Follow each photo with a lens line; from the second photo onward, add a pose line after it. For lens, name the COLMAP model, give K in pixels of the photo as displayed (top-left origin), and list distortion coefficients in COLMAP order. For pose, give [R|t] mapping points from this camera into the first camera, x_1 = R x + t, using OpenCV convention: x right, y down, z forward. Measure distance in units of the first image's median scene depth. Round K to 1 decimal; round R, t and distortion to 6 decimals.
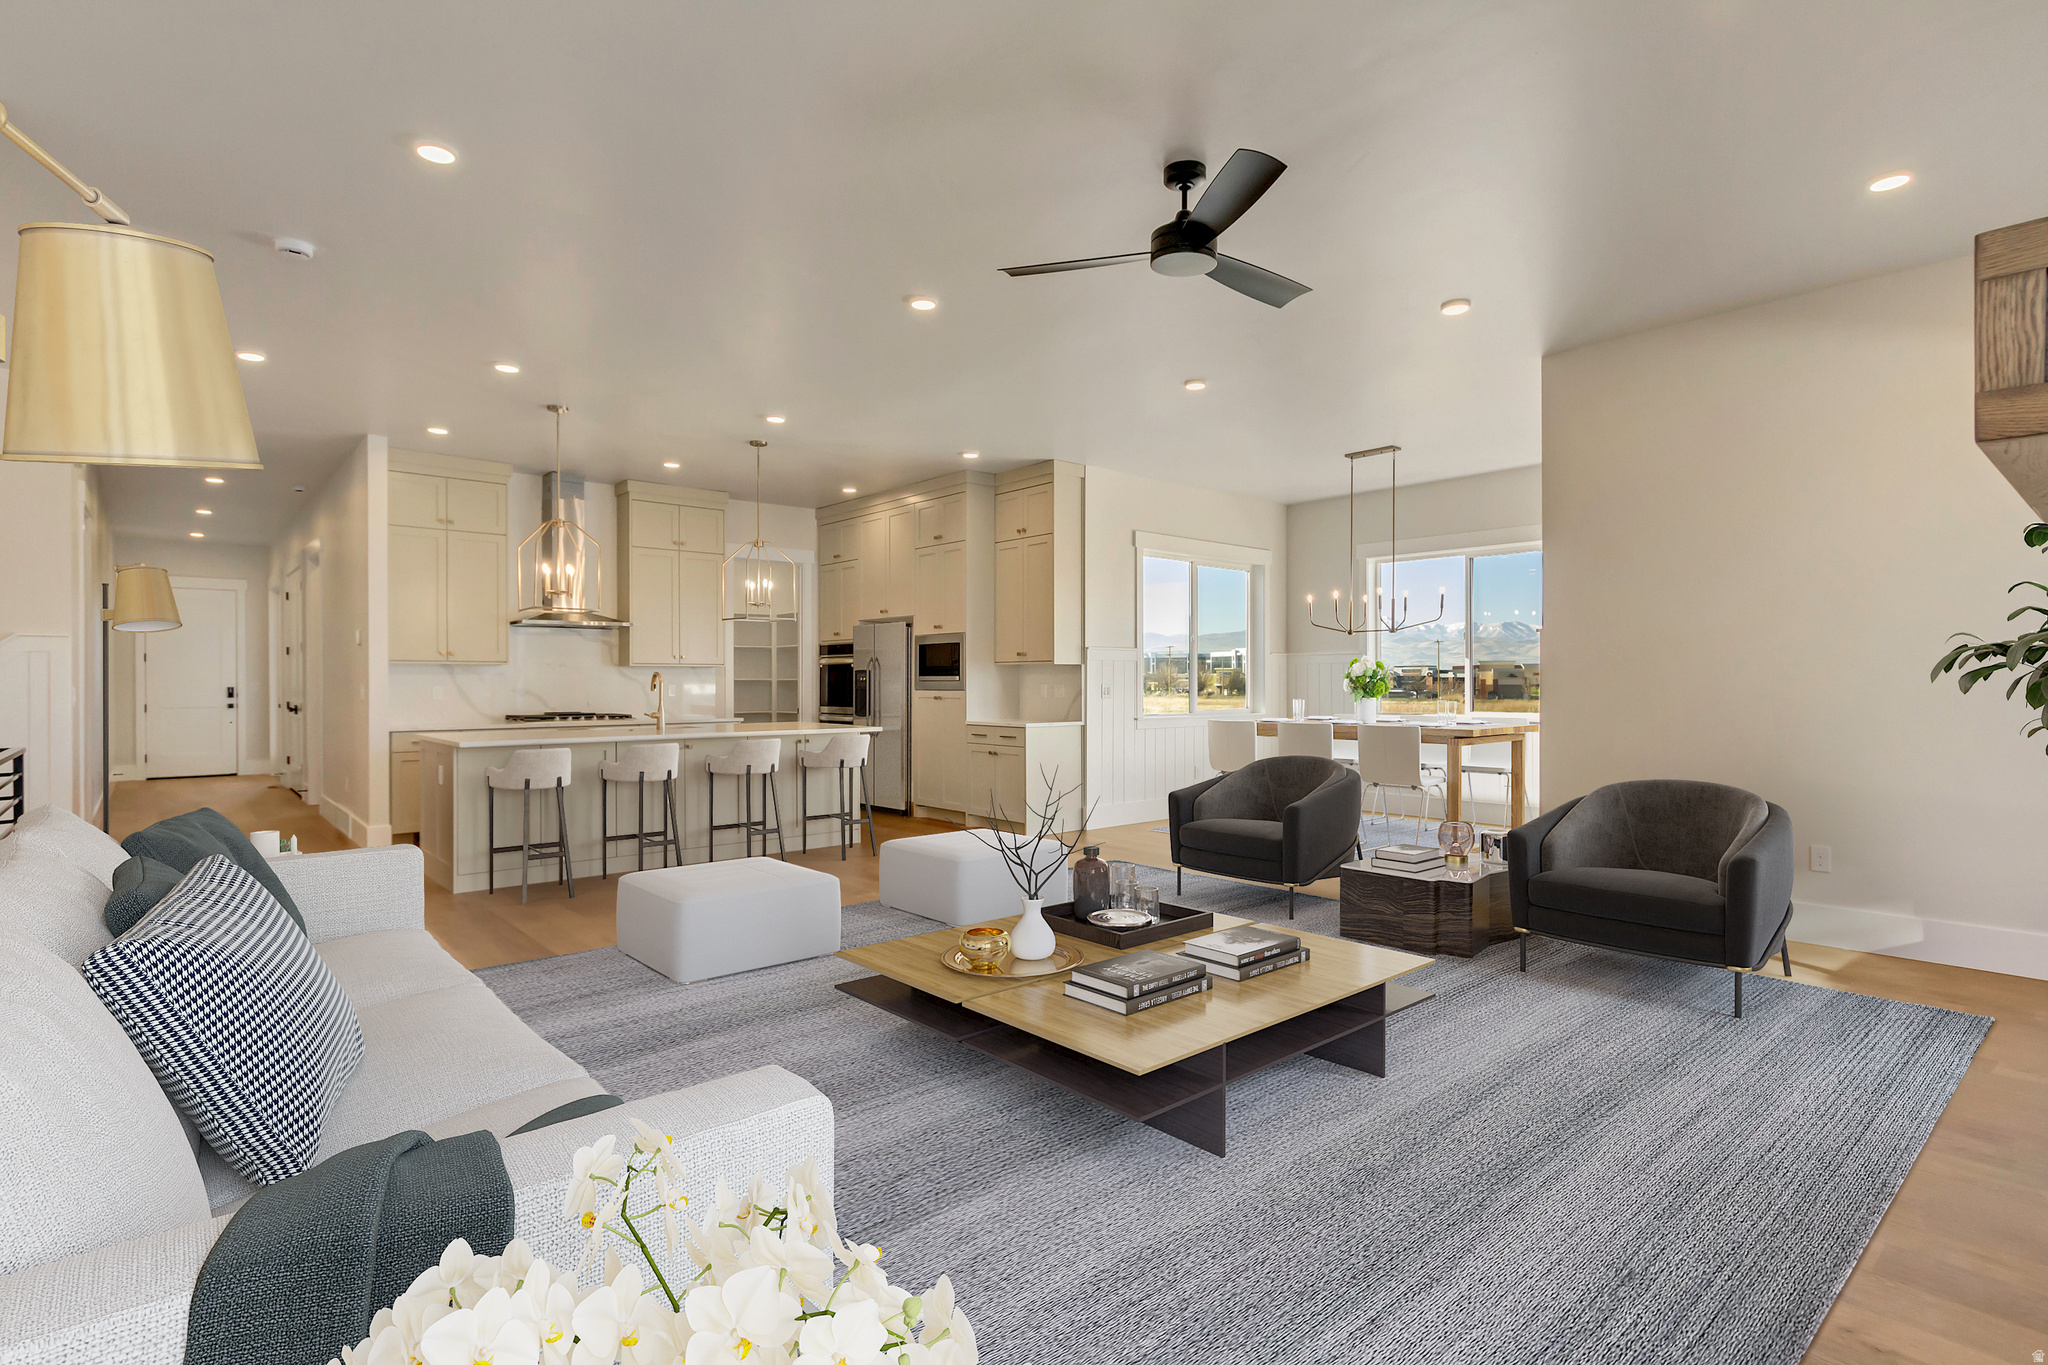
lens RADIAL K [[1000.9, 0, 1027.8], [0, 1000.9, 680.6], [0, 0, 1]] dist [0.000931, -0.000219]
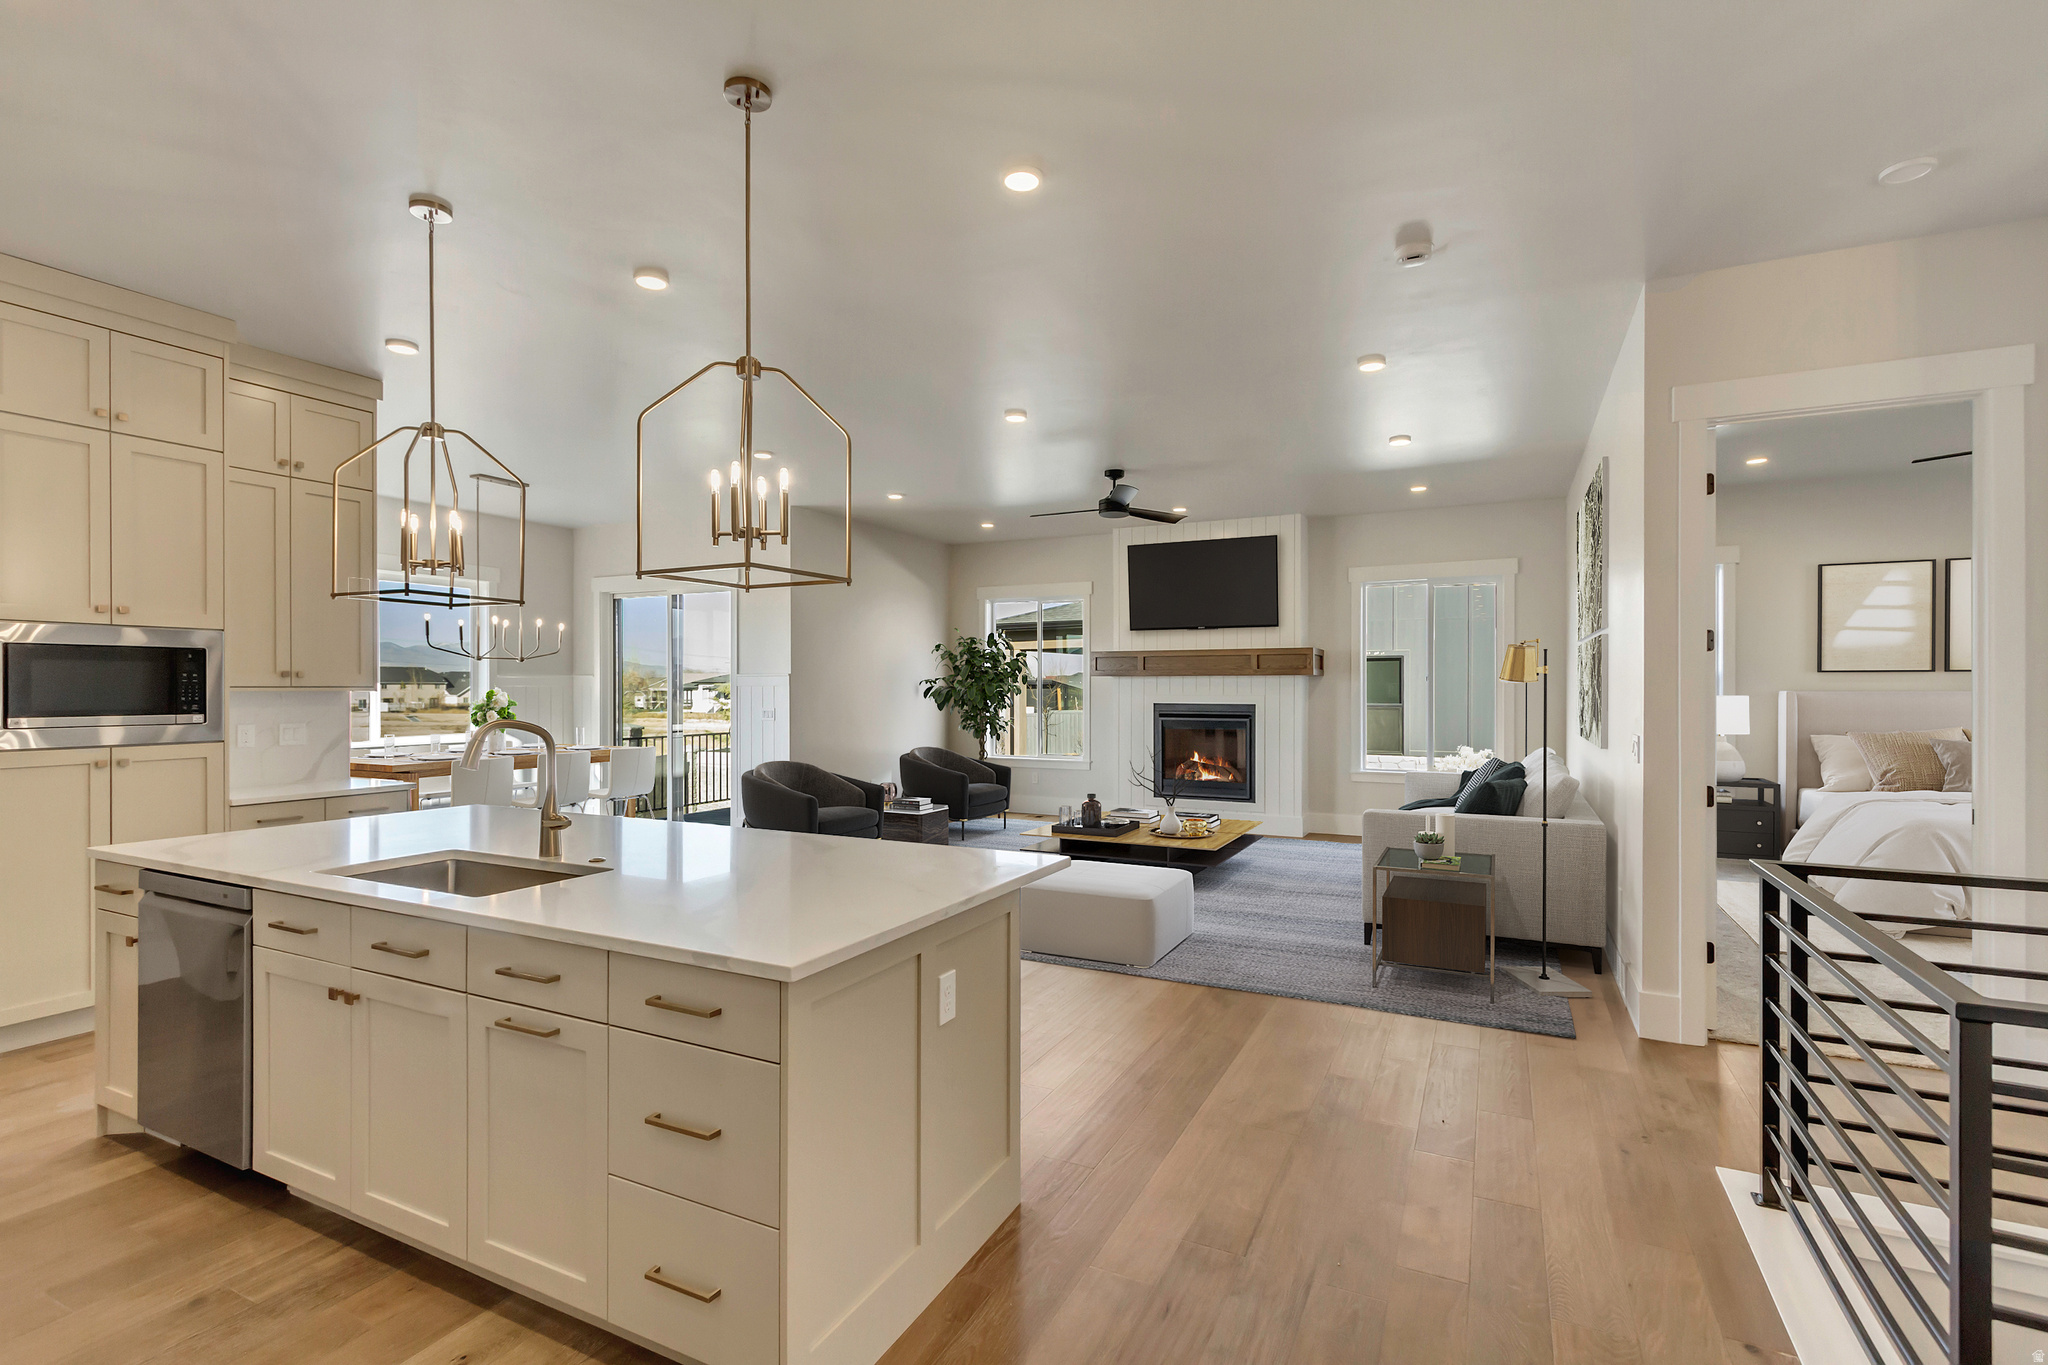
lens RADIAL K [[945.6, 0, 1030.9], [0, 945.6, 684.5], [0, 0, 1]] dist [0.009132, 0.000068]
pose [[-0.382049, 0.003497, 0.924136, -0.643015], [0.000009, 0.999993, -0.003781, -0.017027], [-0.924142, -0.001436, -0.382046, 0.759501]]
